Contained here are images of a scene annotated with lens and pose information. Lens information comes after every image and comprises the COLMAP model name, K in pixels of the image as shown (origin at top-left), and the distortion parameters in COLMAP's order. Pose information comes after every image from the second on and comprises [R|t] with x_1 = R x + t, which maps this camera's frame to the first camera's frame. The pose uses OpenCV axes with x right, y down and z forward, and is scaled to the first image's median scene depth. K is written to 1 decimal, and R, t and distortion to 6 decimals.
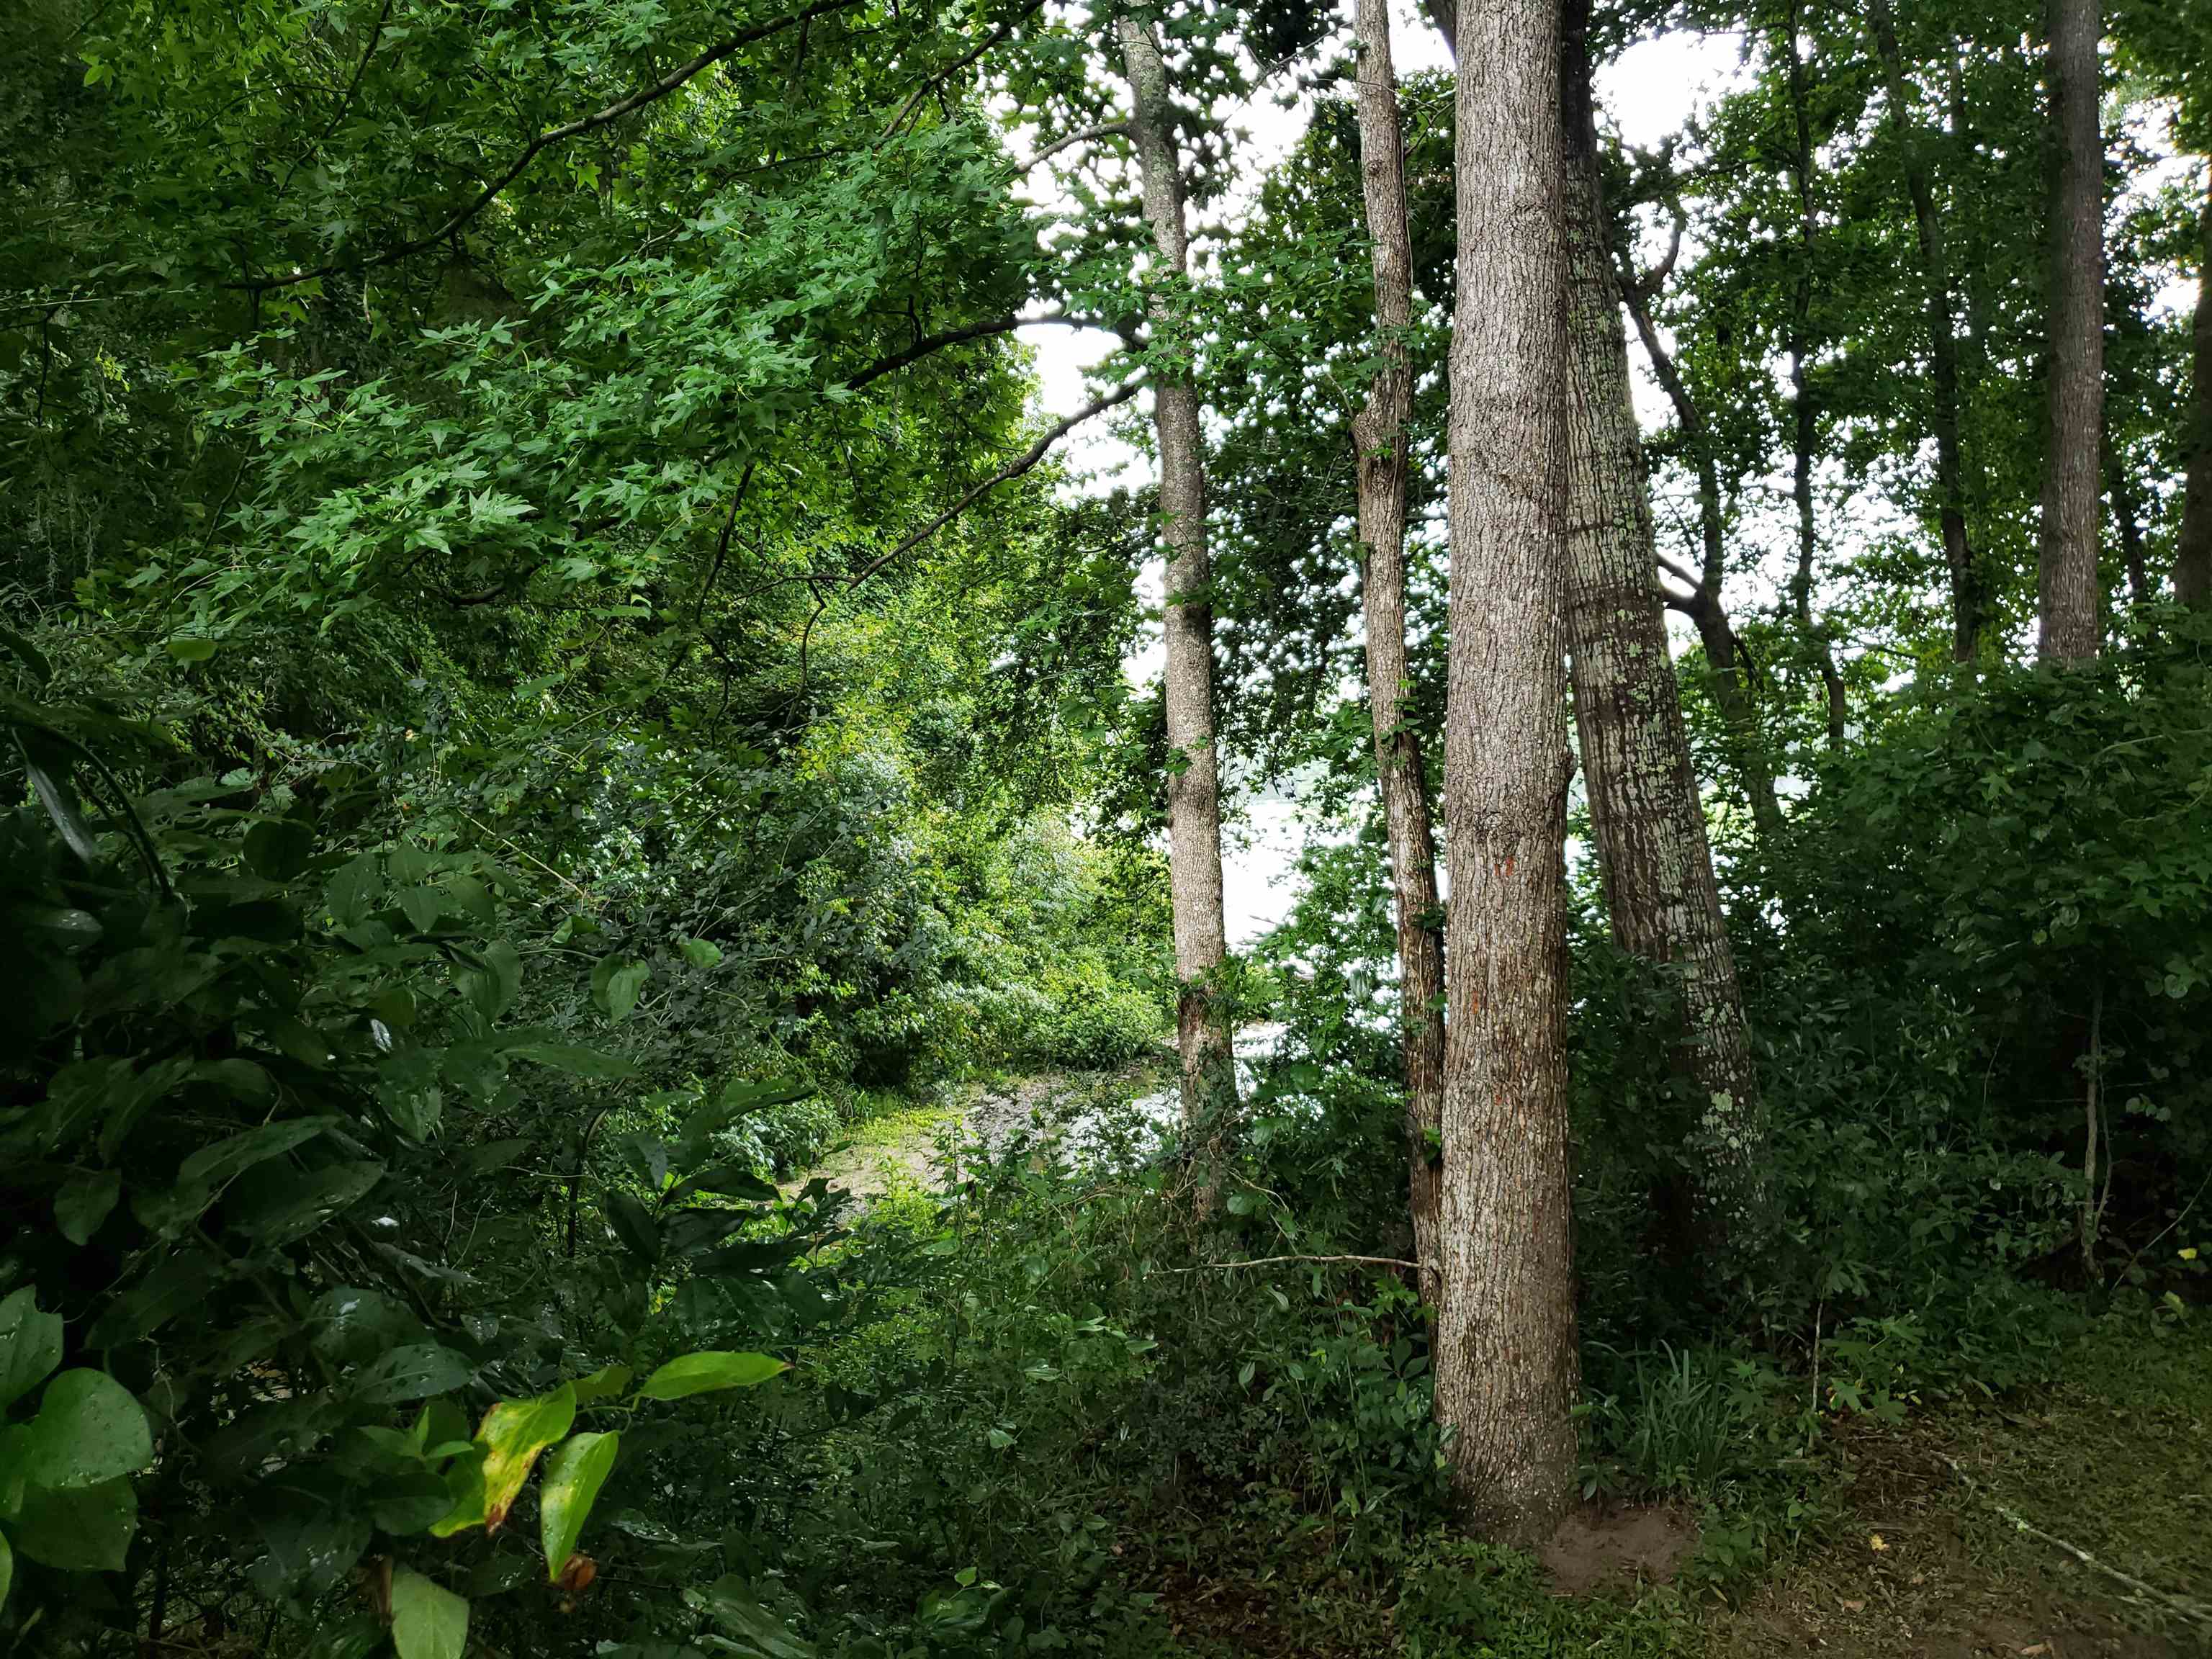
lens RADIAL K [[1675.2, 0, 1111.5], [0, 1675.2, 828.0], [0, 0, 1]] dist [0.030801, -0.007044]
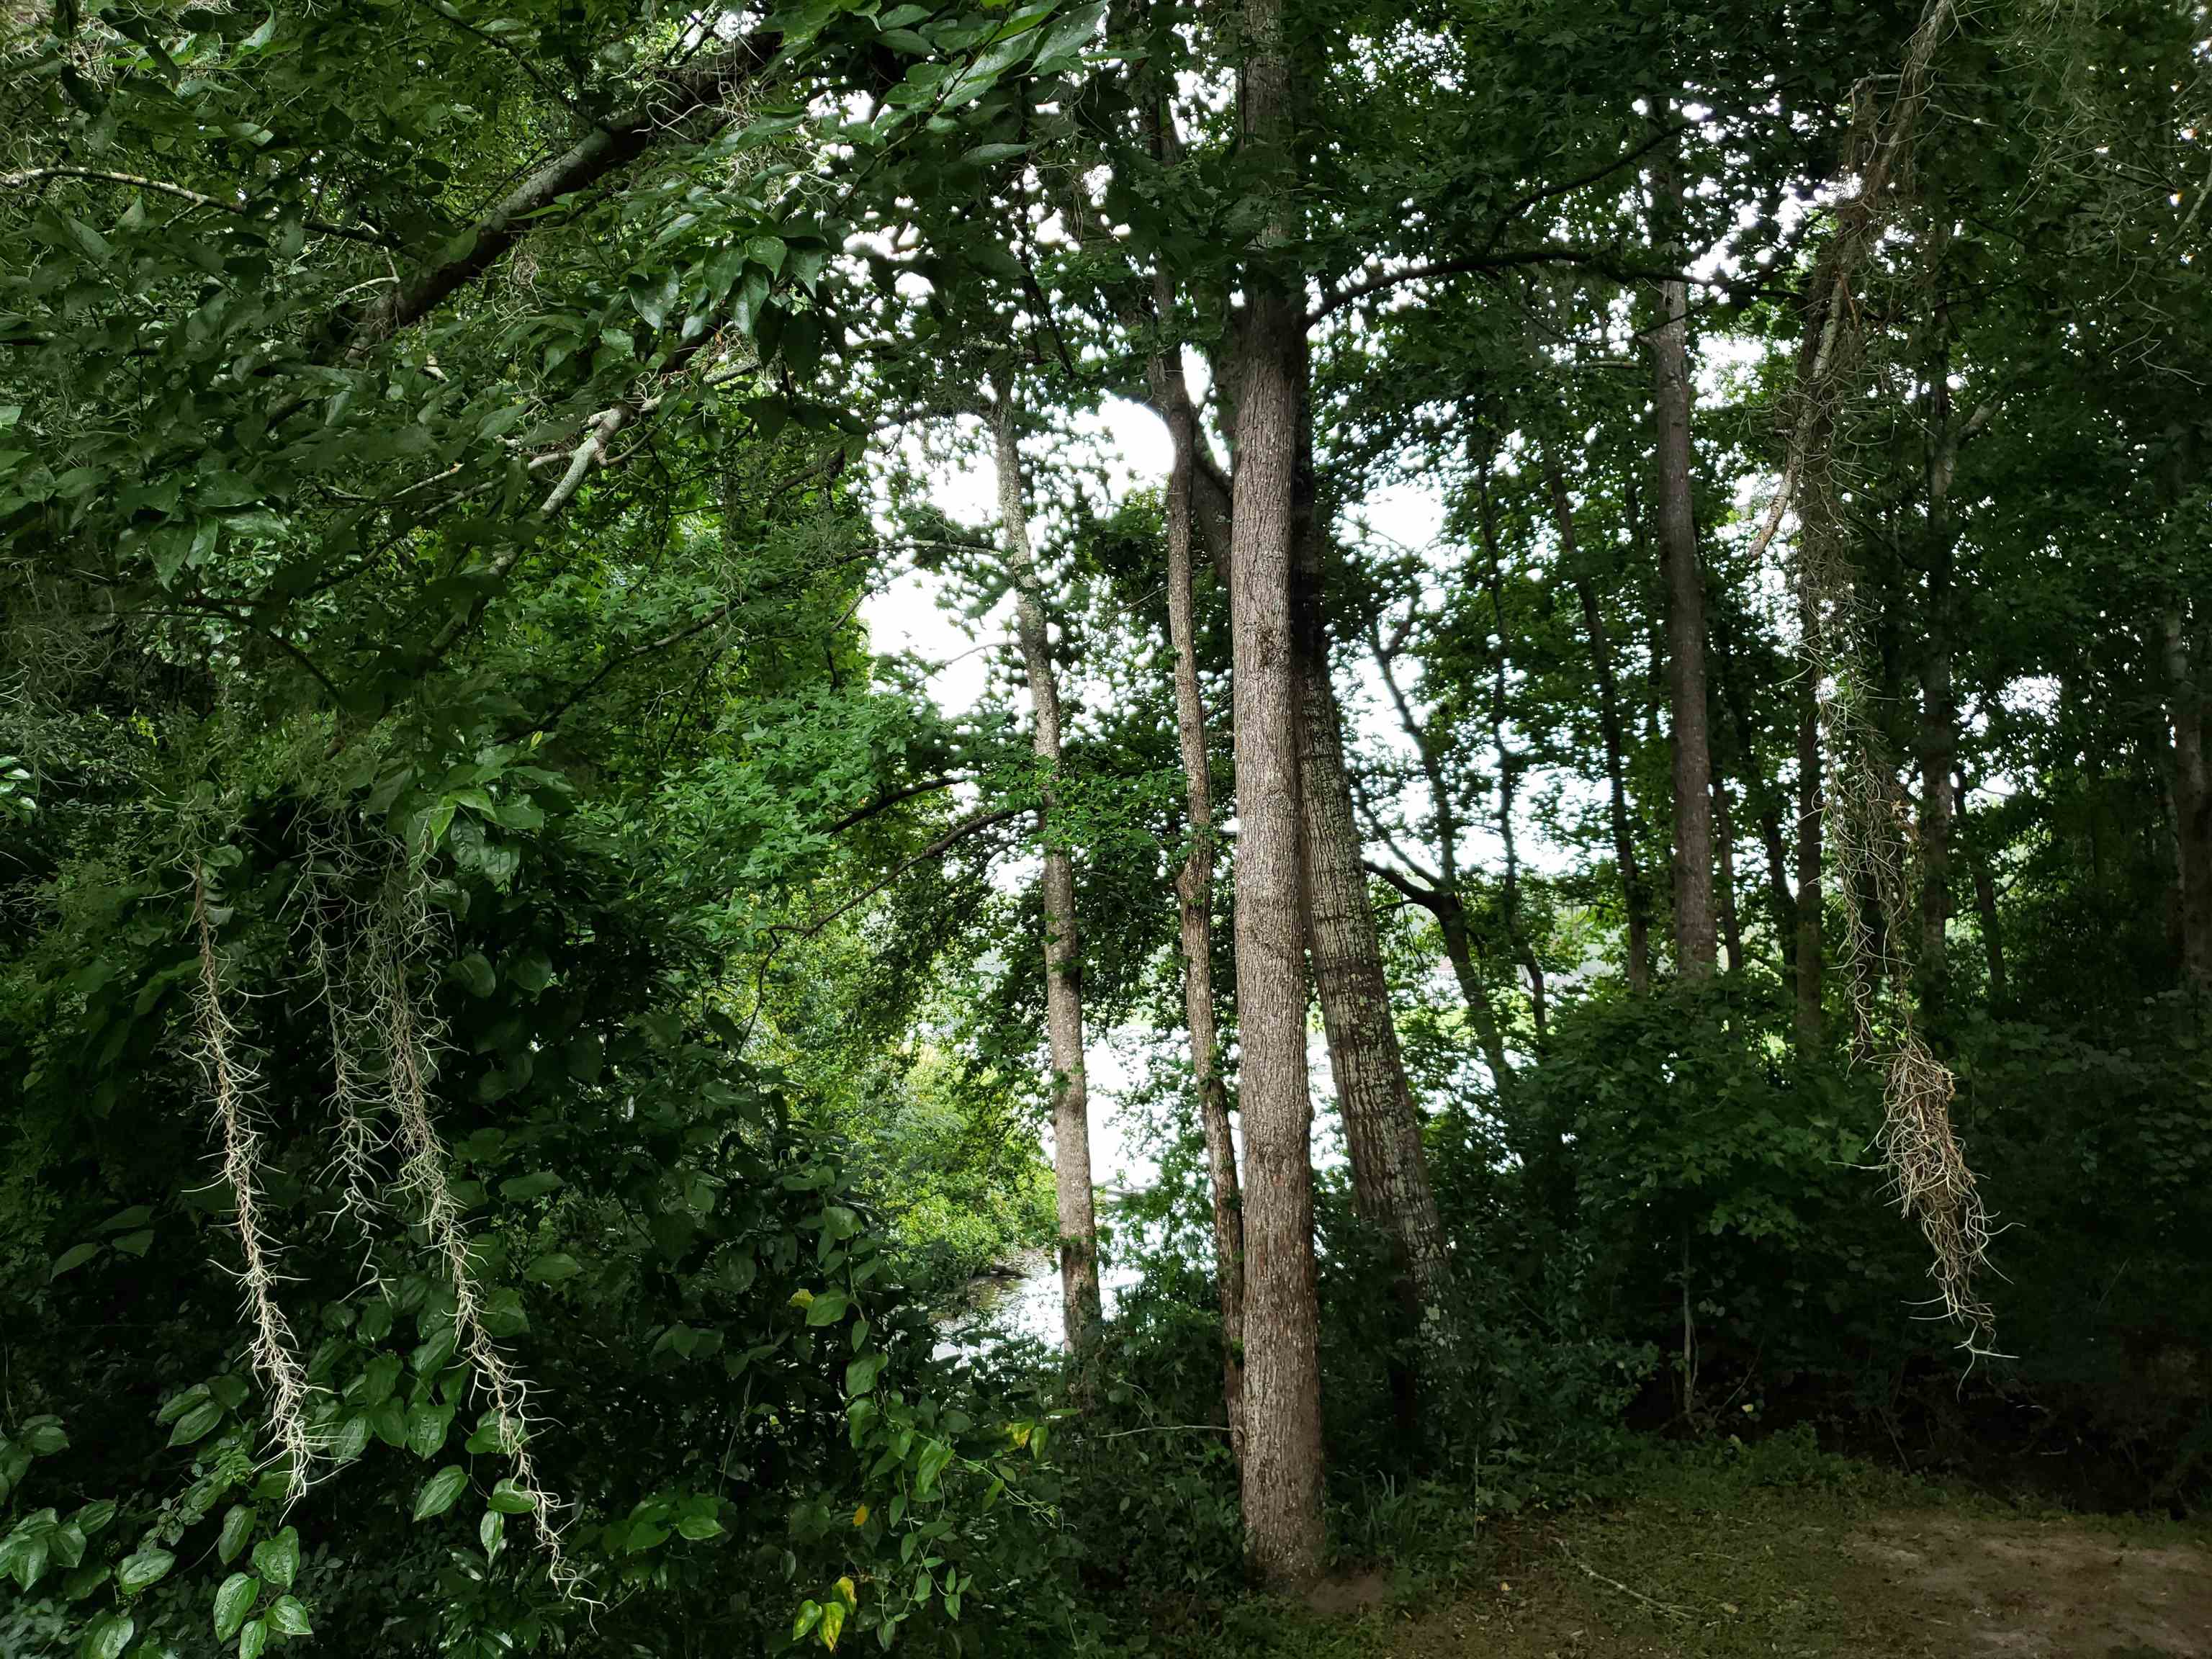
lens RADIAL K [[1675.2, 0, 1100.0], [0, 1675.2, 839.9], [0, 0, 1]] dist [0.030801, -0.007044]
pose [[0.994386, -0.004375, 0.105724, -0.097798], [0.016274, 0.993581, -0.111950, -0.108521], [-0.104556, 0.113043, 0.988074, -0.574716]]
